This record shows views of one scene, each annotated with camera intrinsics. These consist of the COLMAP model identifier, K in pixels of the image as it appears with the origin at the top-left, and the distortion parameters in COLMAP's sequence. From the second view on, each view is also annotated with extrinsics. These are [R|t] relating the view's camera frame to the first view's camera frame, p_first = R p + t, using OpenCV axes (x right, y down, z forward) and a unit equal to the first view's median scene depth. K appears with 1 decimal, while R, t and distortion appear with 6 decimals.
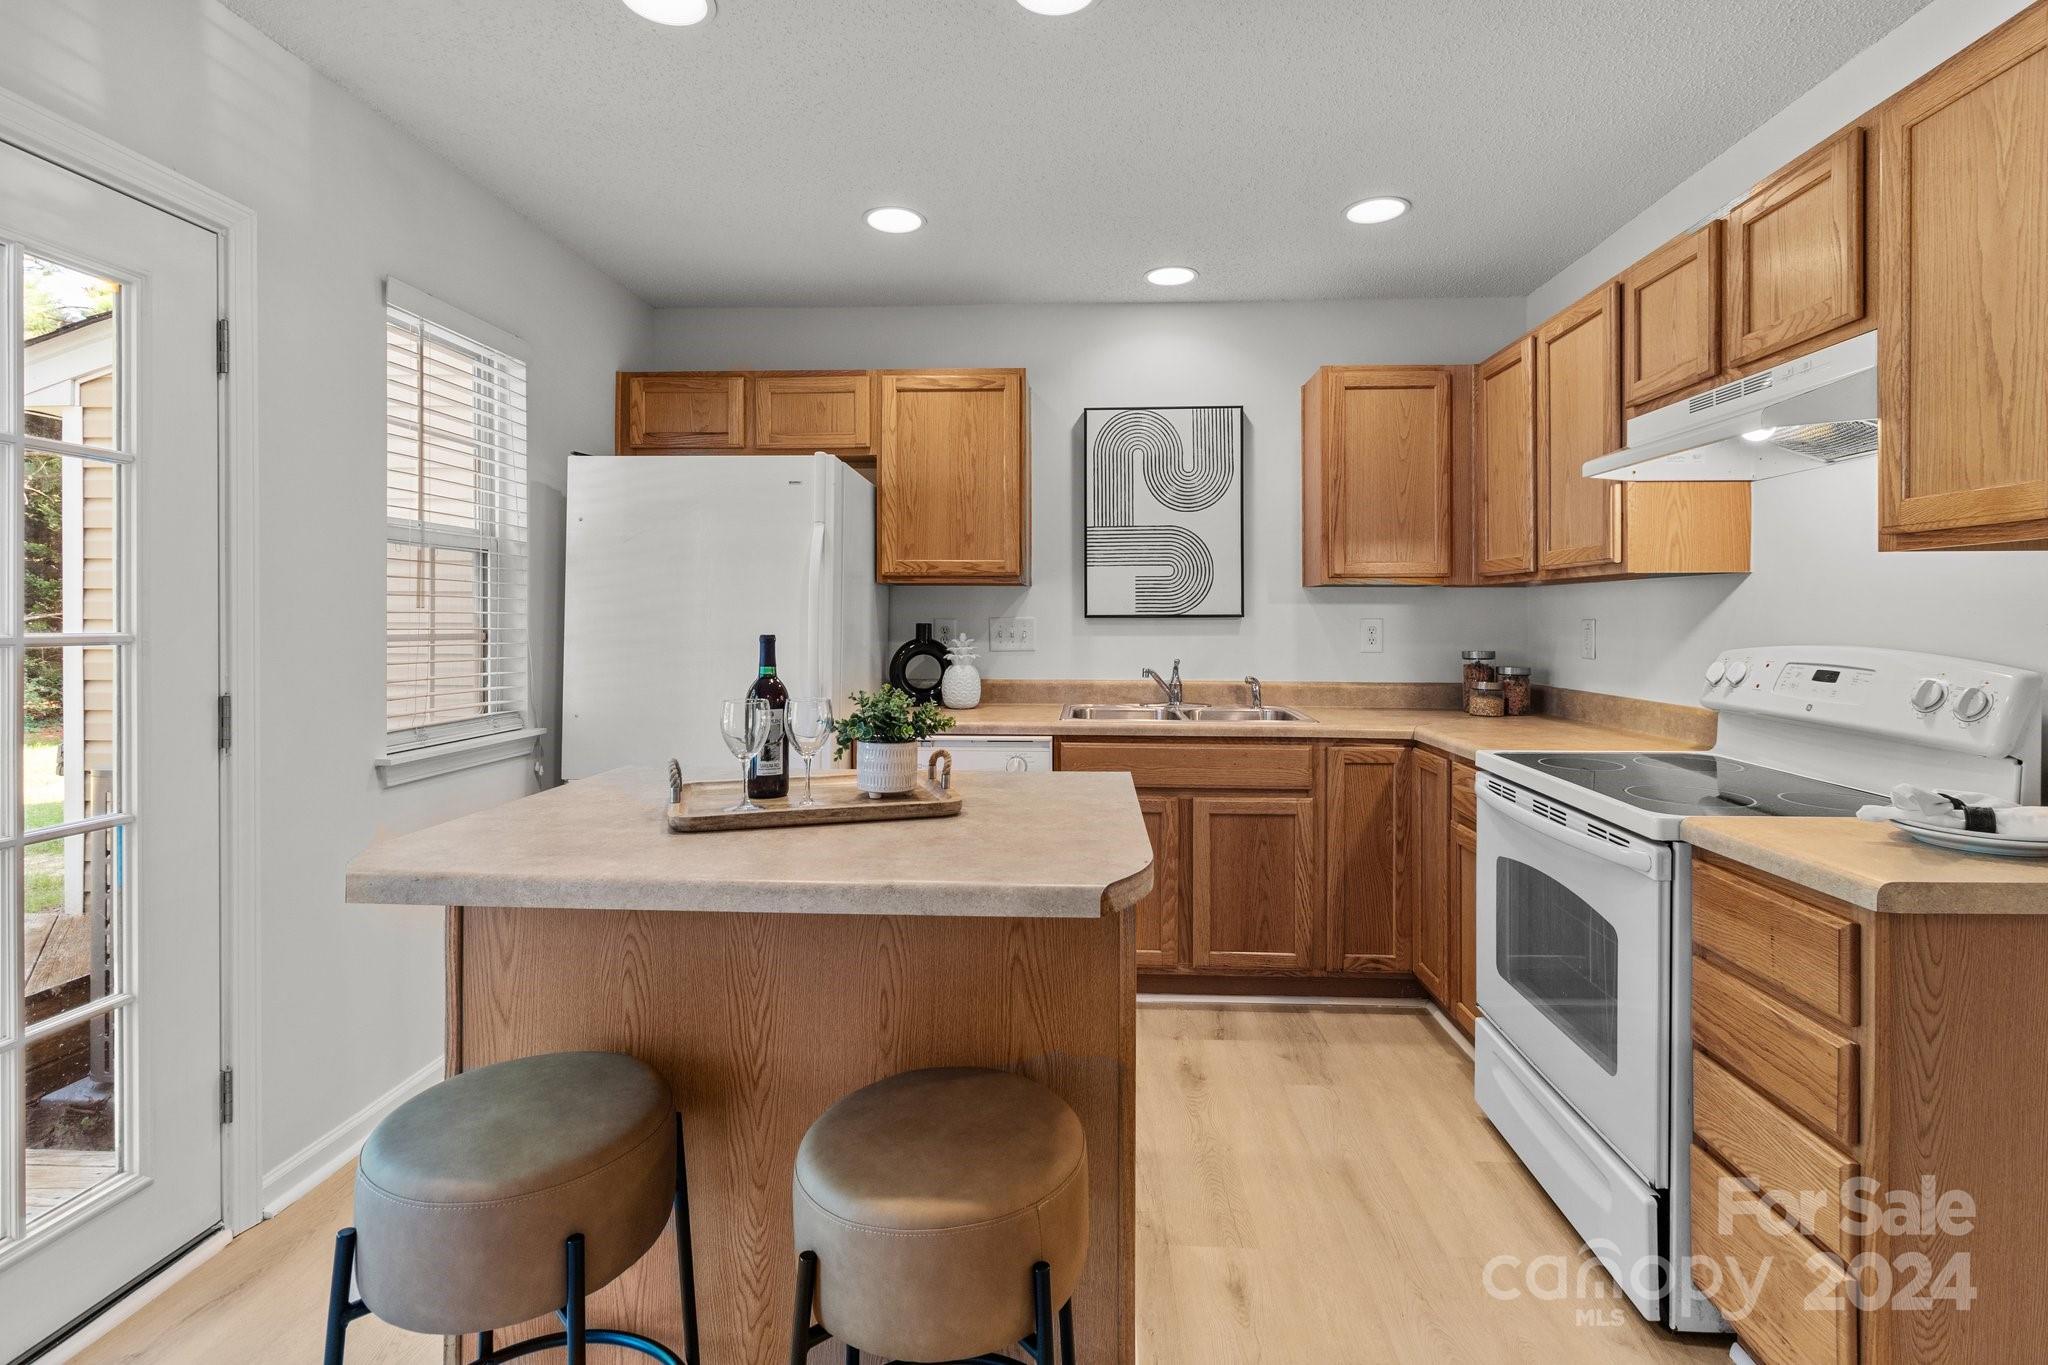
lens RADIAL K [[951.5, 0, 1044.4], [0, 951.5, 622.6], [0, 0, 1]] dist [-0.001535, -0.000098]
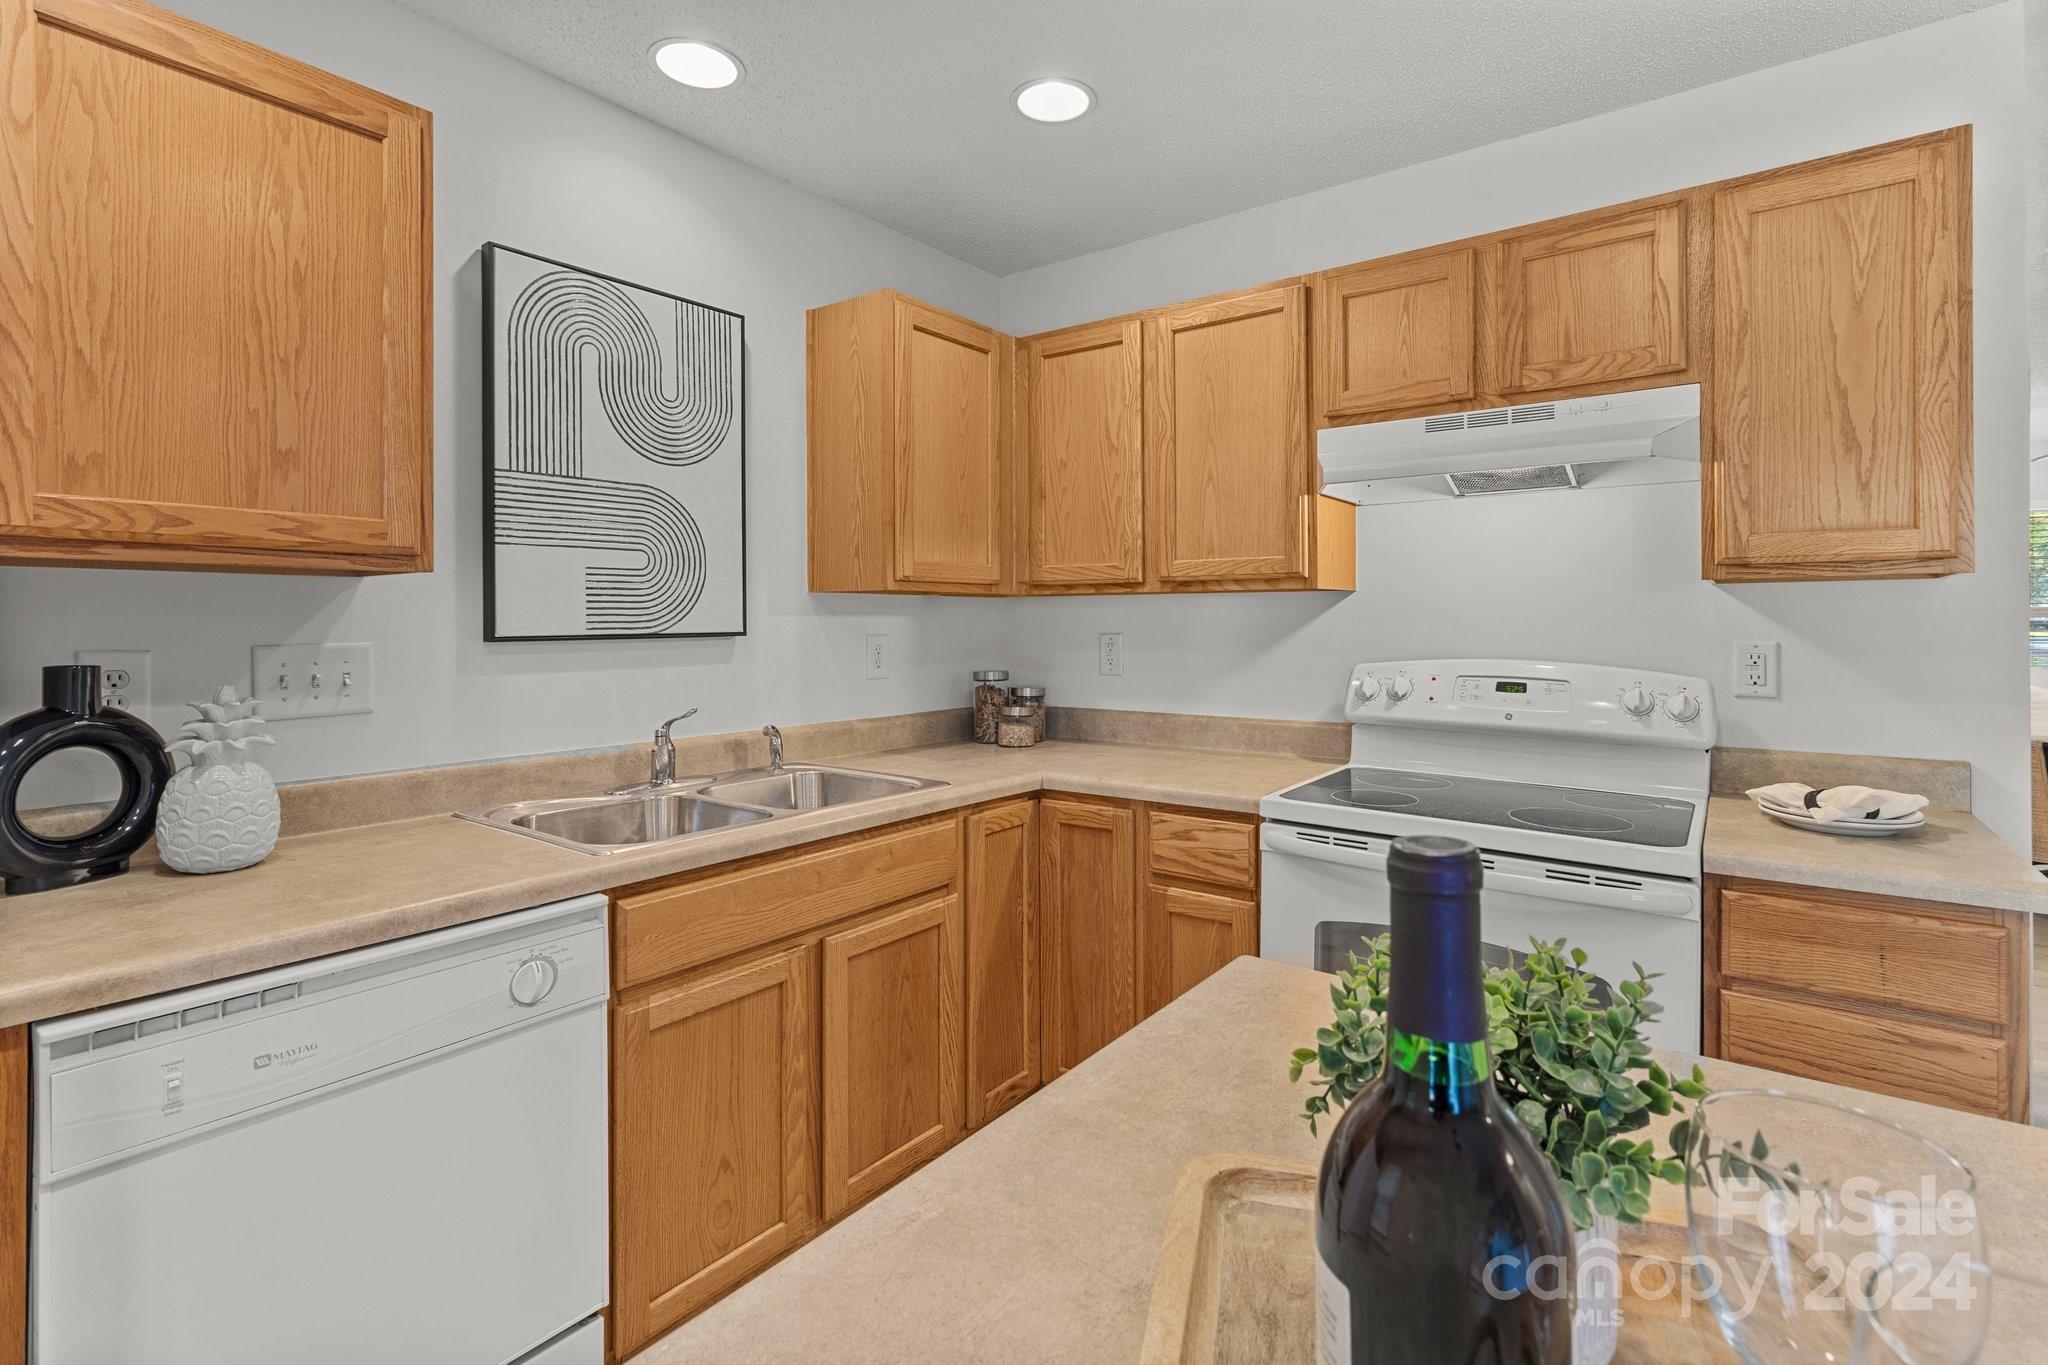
lens RADIAL K [[956.9, 0, 1041.6], [0, 956.9, 620.0], [0, 0, 1]] dist [-0.001086, 0.000107]
pose [[0.556310, -0.002825, 0.830970, -0.258451], [0.008142, 0.999965, -0.002052, -0.015415], [-0.830935, 0.007907, 0.556314, 0.518751]]
